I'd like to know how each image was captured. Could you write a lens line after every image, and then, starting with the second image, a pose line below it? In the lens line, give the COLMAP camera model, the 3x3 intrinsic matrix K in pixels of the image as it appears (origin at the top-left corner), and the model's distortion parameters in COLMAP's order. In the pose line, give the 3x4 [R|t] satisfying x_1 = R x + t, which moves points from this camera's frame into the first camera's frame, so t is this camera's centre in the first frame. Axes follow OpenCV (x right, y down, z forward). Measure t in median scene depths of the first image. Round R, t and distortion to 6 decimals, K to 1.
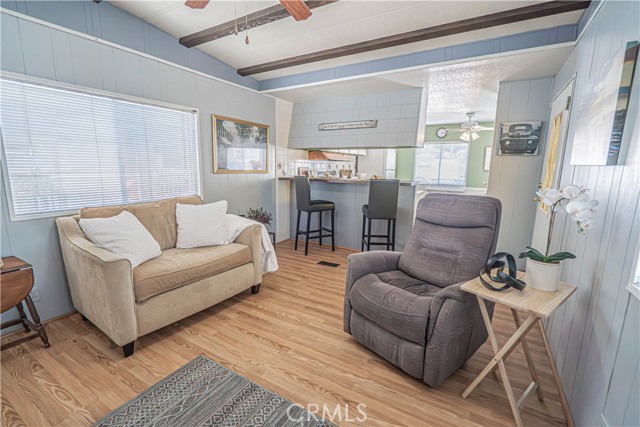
lens RADIAL K [[290.9, 0, 320.5], [0, 290.9, 213.4], [0, 0, 1]] dist [-0.000548, 0.000557]
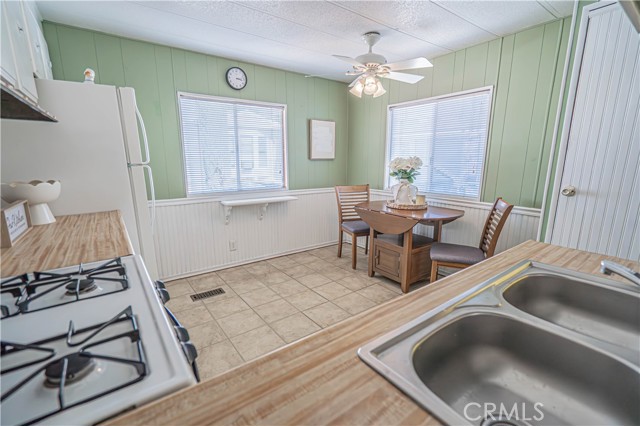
lens RADIAL K [[290.9, 0, 321.7], [0, 290.9, 214.1], [0, 0, 1]] dist [-0.000548, 0.000557]
pose [[0.392239, -0.191612, 0.899685, 0.030395], [0.149212, 0.978364, 0.143316, -0.189425], [-0.907681, 0.078030, 0.412344, 1.167021]]
